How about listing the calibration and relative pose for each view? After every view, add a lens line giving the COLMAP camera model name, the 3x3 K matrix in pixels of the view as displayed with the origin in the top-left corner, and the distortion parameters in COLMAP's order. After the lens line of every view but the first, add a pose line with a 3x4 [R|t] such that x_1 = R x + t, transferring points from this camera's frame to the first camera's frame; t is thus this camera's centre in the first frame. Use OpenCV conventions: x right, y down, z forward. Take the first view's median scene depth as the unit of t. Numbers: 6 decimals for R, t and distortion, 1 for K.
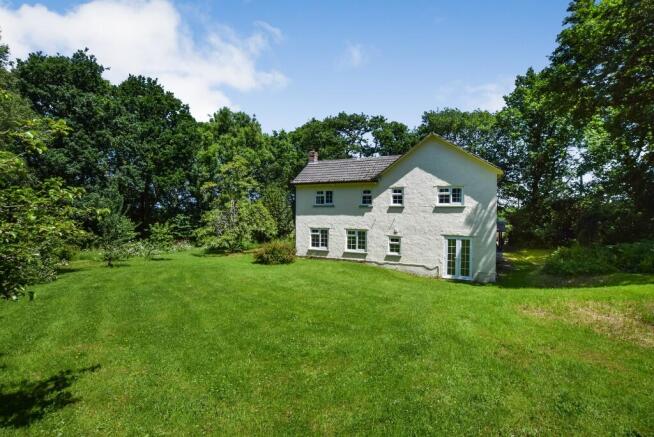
lens RADIAL K [[291.6, 0, 326.4], [0, 291.6, 220.3], [0, 0, 1]] dist [-0.030214, 0.005172]
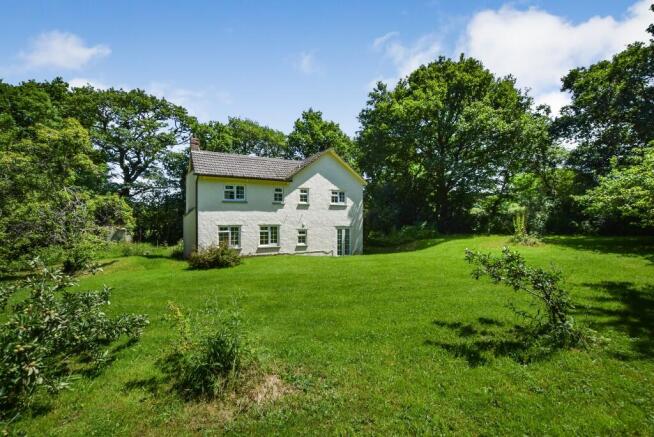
lens RADIAL K [[256.2, 0, 326.5], [0, 256.2, 213.8], [0, 0, 1]] dist [-0.000830, -0.000039]
pose [[0.617378, -0.008258, 0.786623, -0.516877], [0.010974, 0.999938, 0.001884, -0.009004], [-0.786590, 0.007470, 0.617430, 0.278975]]
